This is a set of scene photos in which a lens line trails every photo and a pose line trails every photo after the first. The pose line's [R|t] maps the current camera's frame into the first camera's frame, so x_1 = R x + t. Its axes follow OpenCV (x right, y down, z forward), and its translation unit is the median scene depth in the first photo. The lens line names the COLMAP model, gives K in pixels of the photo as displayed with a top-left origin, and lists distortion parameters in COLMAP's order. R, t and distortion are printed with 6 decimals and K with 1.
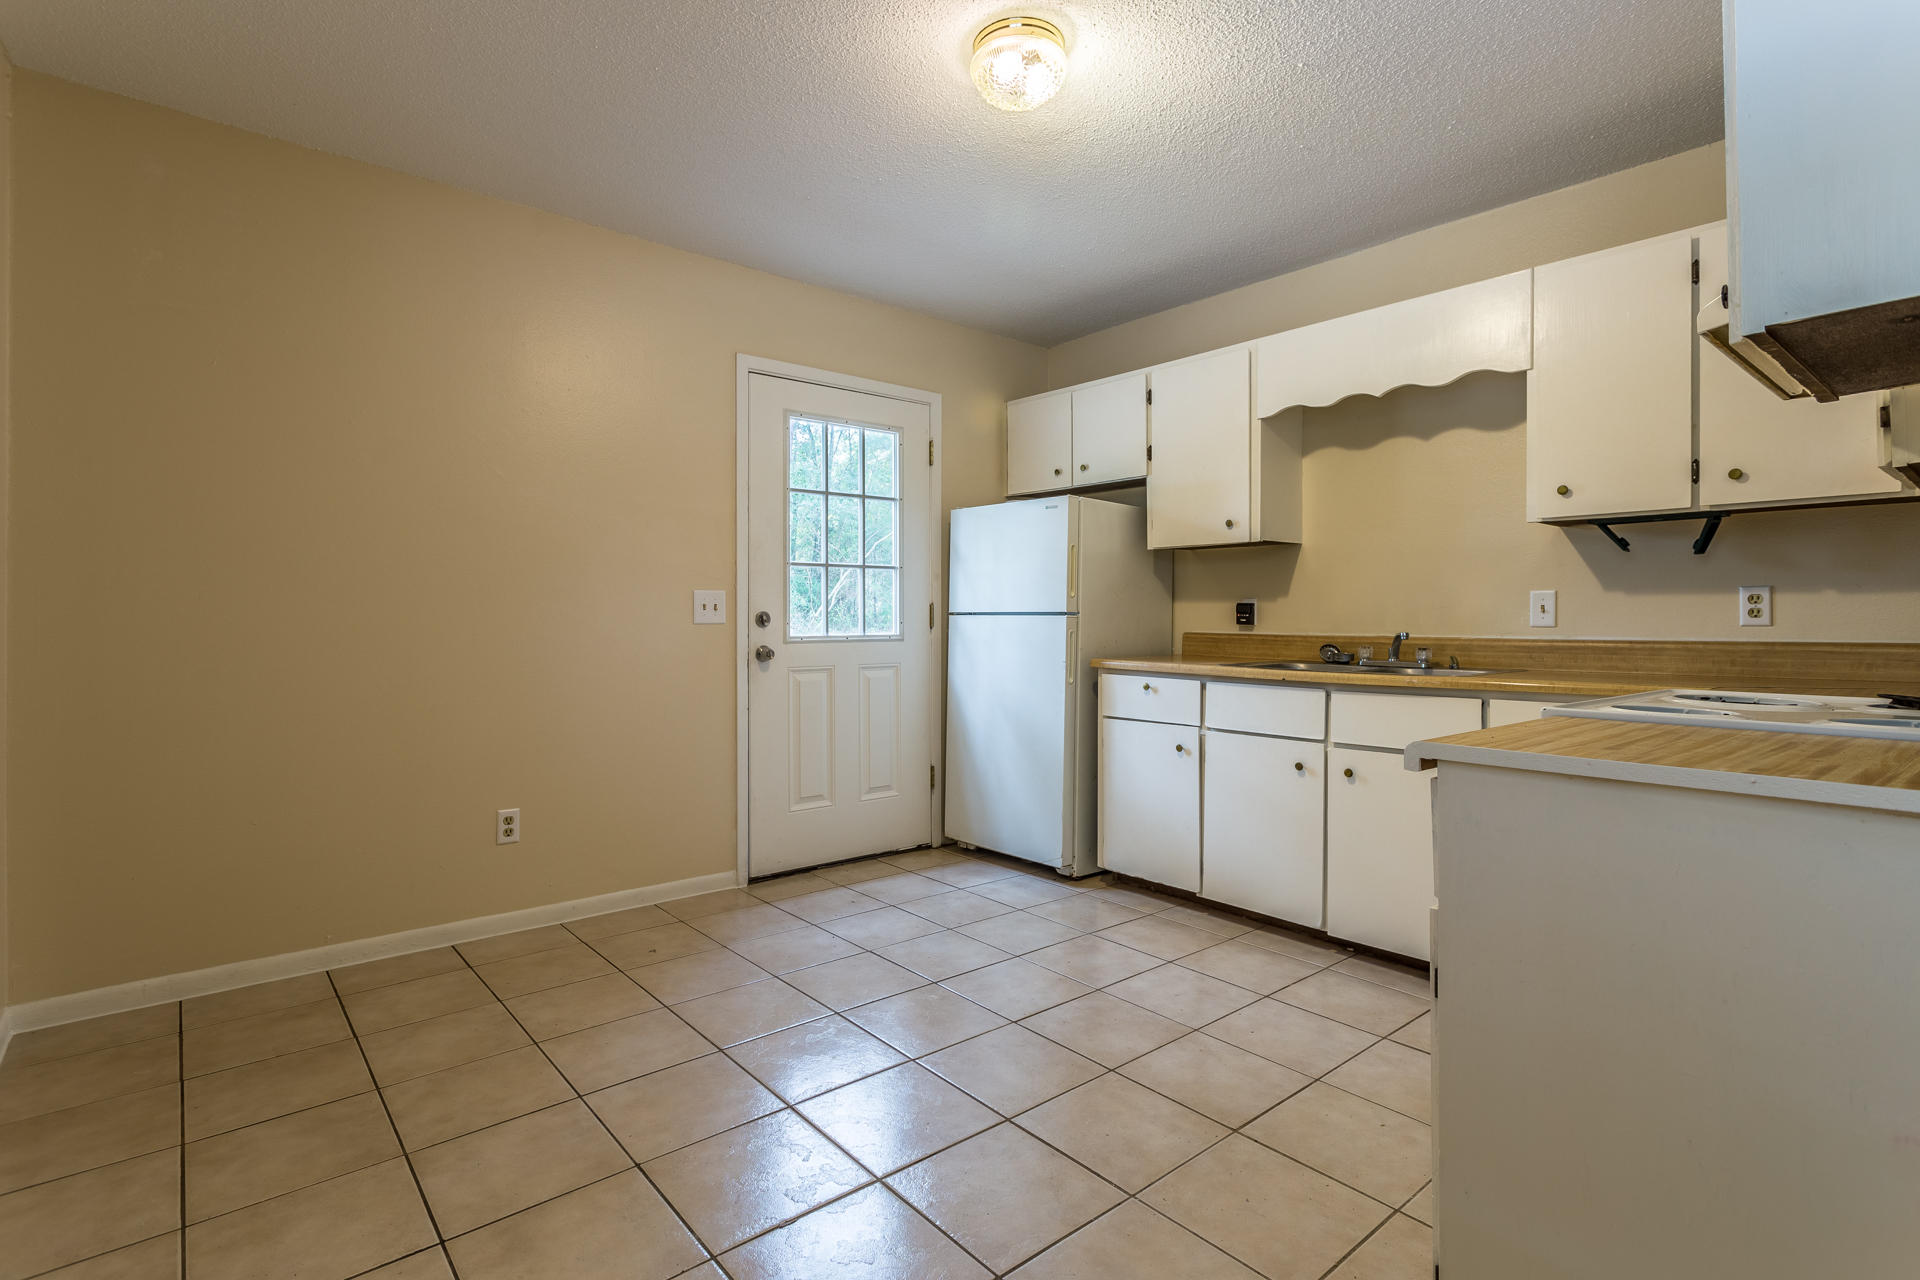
lens RADIAL K [[948.9, 0, 973.6], [0, 948.9, 639.7], [0, 0, 1]] dist [-0.001479, 0.001769]
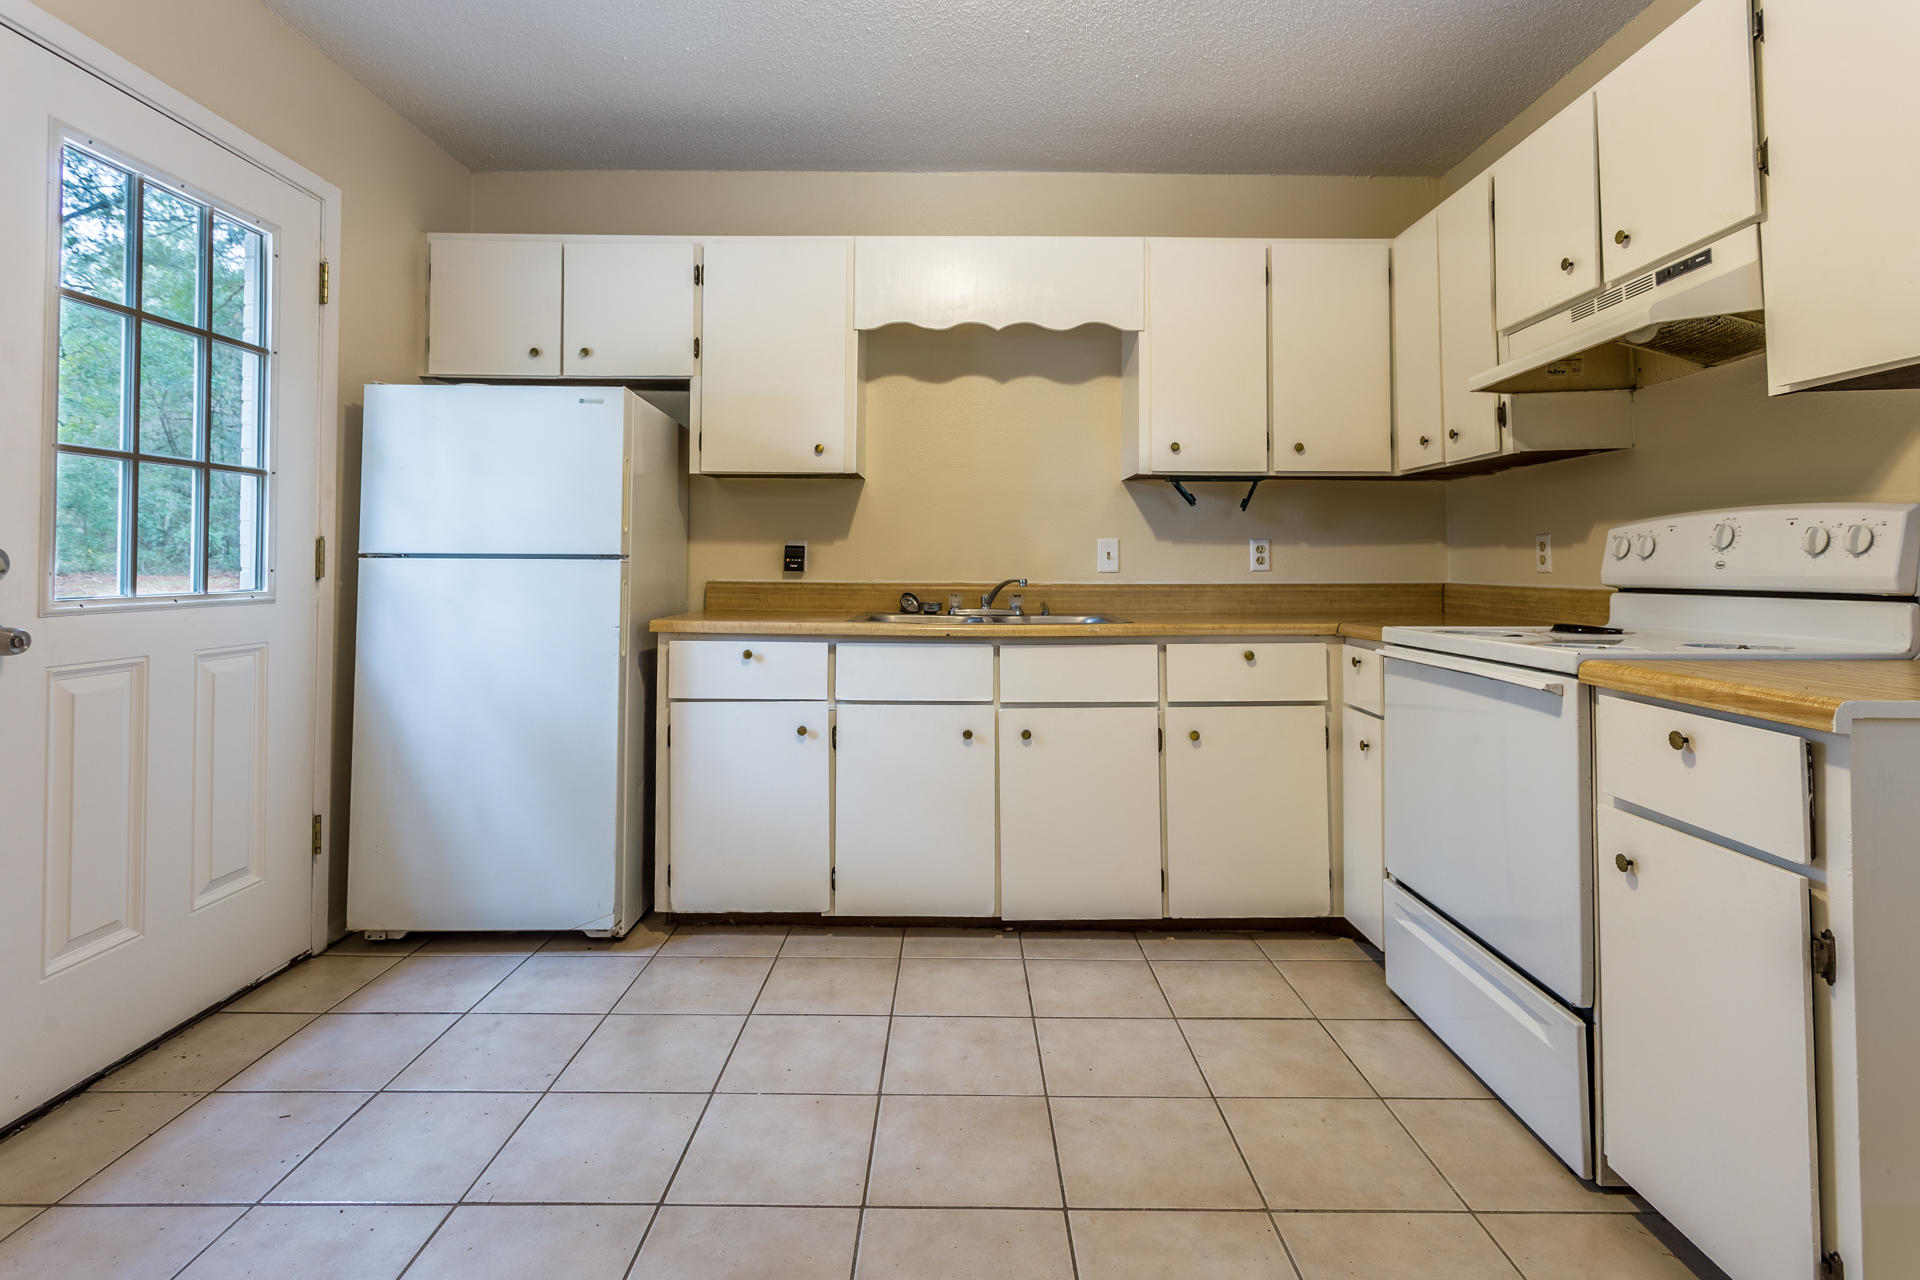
lens RADIAL K [[948.9, 0, 976.6], [0, 948.9, 558.8], [0, 0, 1]] dist [-0.001479, 0.001769]
pose [[0.645860, 0.006150, 0.763431, -0.277419], [0.015254, 0.999664, -0.020958, -0.007937], [-0.763303, 0.025181, 0.645550, 0.374347]]
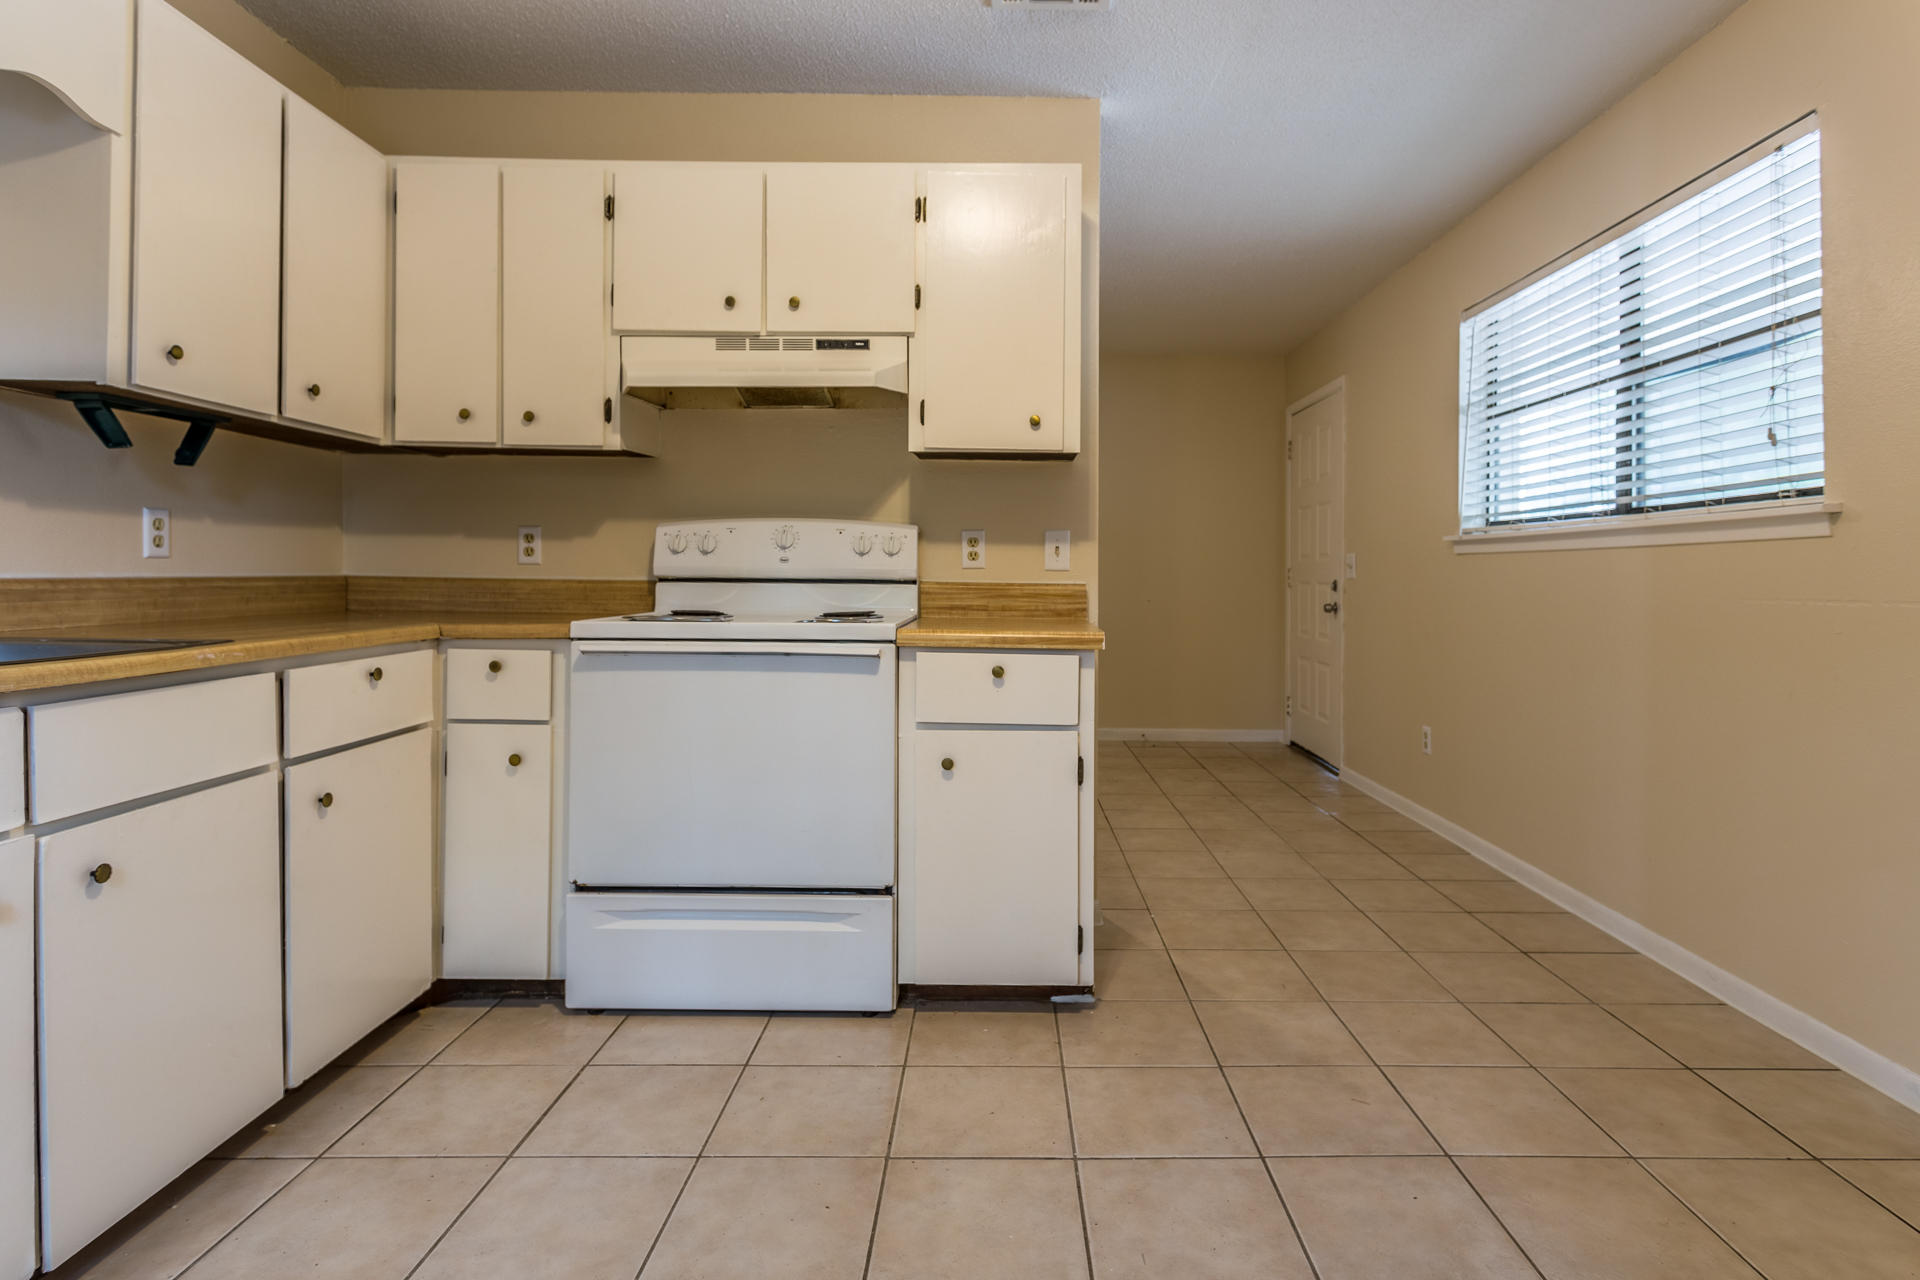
lens RADIAL K [[998.8, 0, 1009.5], [0, 998.8, 570.0], [0, 0, 1]] dist [0.006814, 0.001290]
pose [[-0.759145, -0.007277, 0.650881, -0.219113], [0.000122, 0.999936, 0.011322, -0.010585], [-0.650922, 0.008674, -0.759095, 0.909861]]
